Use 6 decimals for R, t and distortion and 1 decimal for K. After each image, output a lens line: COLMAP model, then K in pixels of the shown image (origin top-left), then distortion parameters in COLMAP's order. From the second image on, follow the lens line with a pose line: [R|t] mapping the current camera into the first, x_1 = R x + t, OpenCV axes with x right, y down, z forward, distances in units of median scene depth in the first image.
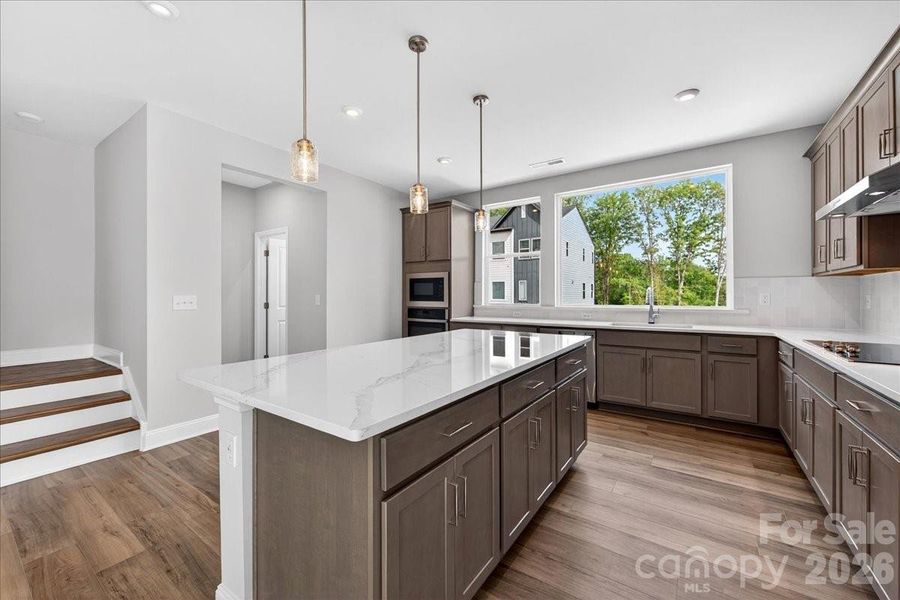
lens RADIAL K [[356.0, 0, 449.3], [0, 356.0, 297.2], [0, 0, 1]] dist [-0.000508, -0.000054]
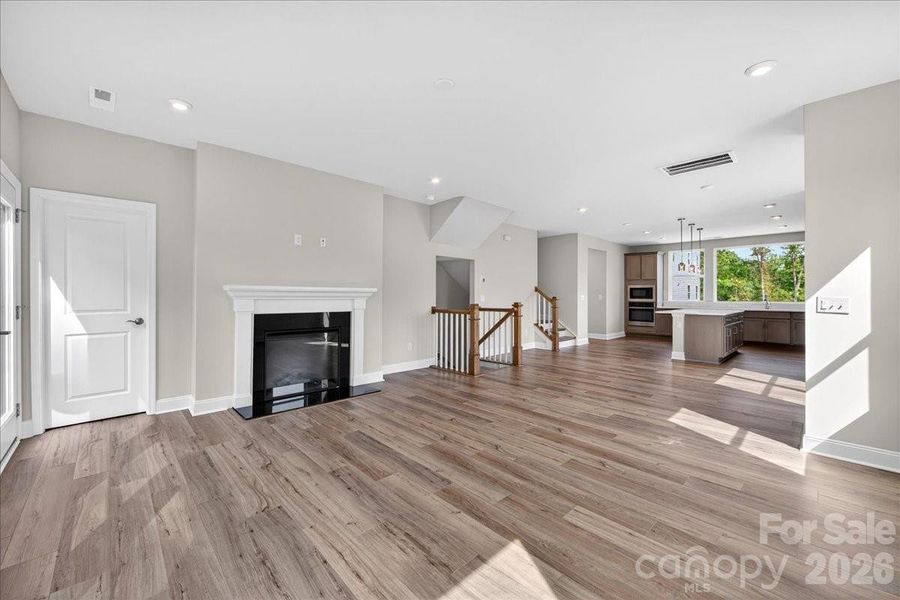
lens RADIAL K [[353.7, 0, 448.8], [0, 353.7, 299.8], [0, 0, 1]] dist [-0.001917, -0.000111]
pose [[0.978773, 0.008263, -0.204780, -0.776737], [-0.006988, 0.999951, 0.006952, 0.011321], [0.204827, -0.005373, 0.978783, -1.315677]]
